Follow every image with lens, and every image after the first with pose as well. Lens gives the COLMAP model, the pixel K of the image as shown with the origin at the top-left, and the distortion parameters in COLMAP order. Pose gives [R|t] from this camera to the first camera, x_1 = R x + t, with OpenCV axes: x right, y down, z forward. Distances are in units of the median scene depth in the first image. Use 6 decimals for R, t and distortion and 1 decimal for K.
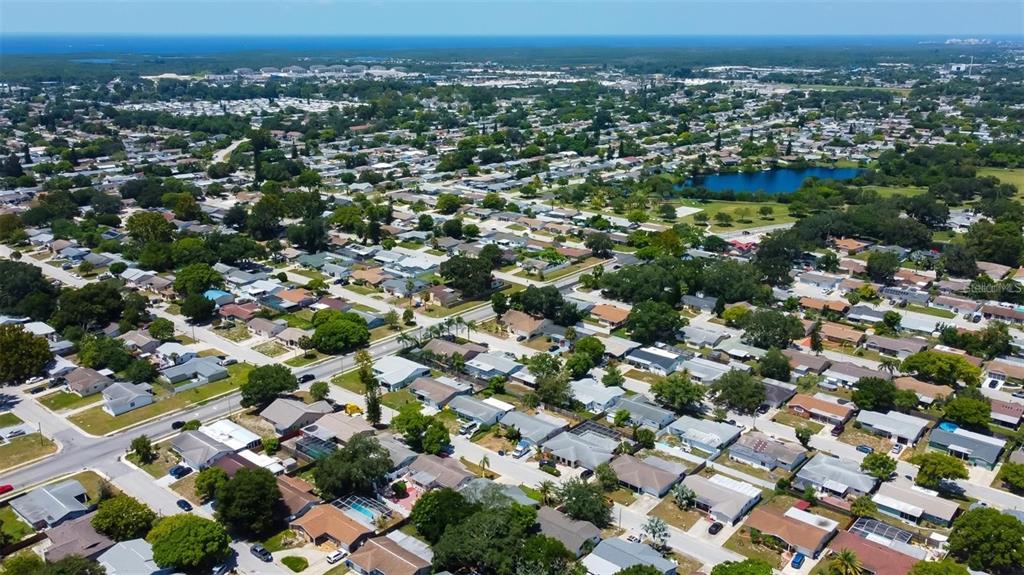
lens RADIAL K [[815.7, 0, 512.0], [0, 815.7, 287.5], [0, 0, 1]] dist [0.007523, 0.008807]
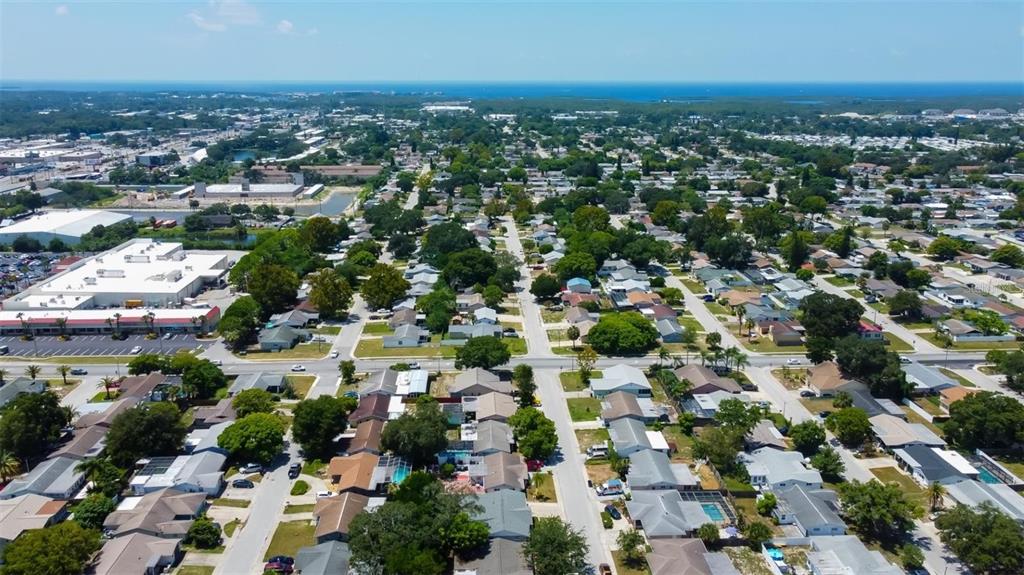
lens RADIAL K [[815.7, 0, 512.0], [0, 815.7, 287.5], [0, 0, 1]] dist [0.007523, 0.008807]
pose [[0.695366, 0.179449, -0.695891, 0.360925], [-0.213459, 0.976196, 0.038432, -0.008254], [0.686222, 0.121820, 0.717119, 0.234903]]
